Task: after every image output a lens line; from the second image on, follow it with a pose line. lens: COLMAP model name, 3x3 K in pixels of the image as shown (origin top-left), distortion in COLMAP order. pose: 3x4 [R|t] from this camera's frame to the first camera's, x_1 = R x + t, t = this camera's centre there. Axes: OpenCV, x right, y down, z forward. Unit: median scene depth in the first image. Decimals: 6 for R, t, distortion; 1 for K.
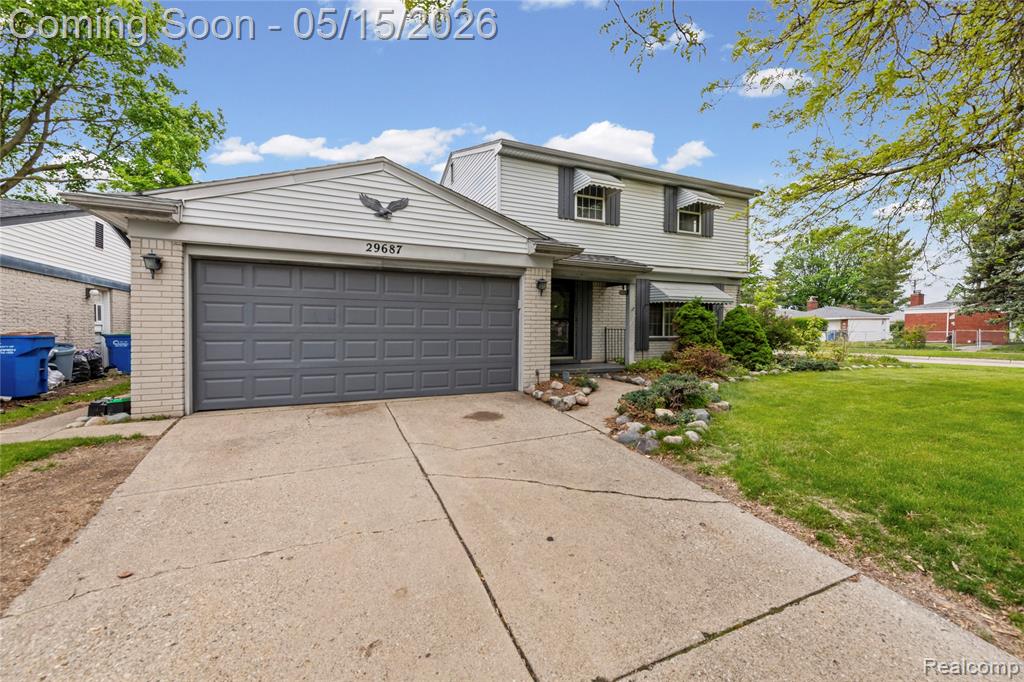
lens RADIAL K [[412.3, 0, 522.6], [0, 412.3, 337.3], [0, 0, 1]] dist [0.022316, -0.000018]
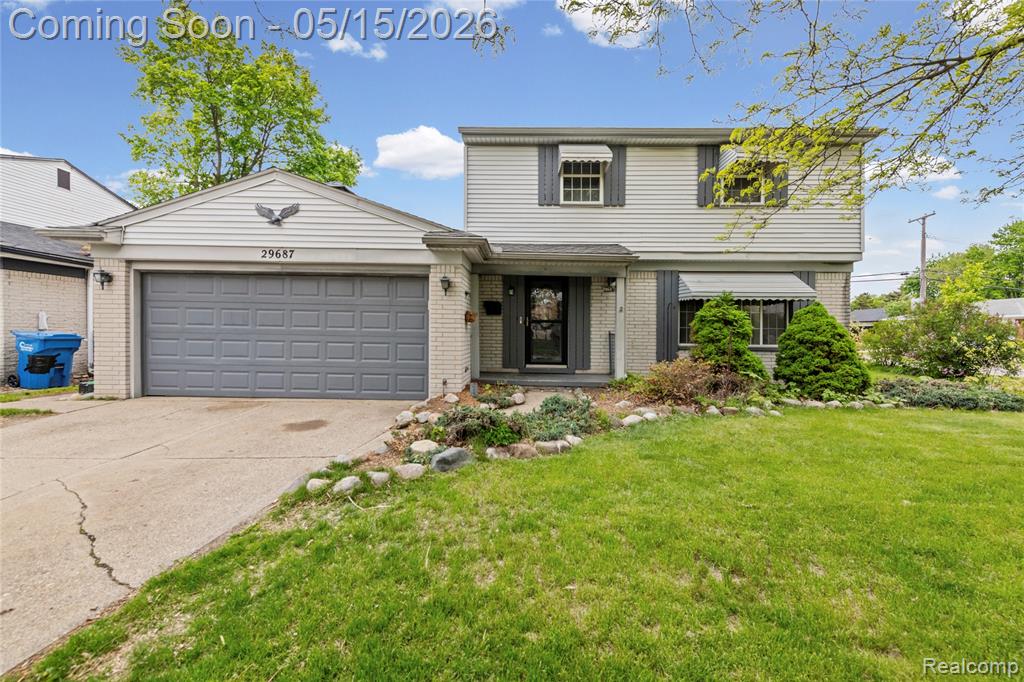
lens RADIAL K [[412.3, 0, 511.2], [0, 412.3, 336.6], [0, 0, 1]] dist [0.022316, -0.000018]
pose [[0.904070, 0.018760, -0.426972, 0.484639], [-0.020817, 0.999783, -0.000148, -0.013415], [0.426877, 0.009022, 0.904265, 0.225441]]
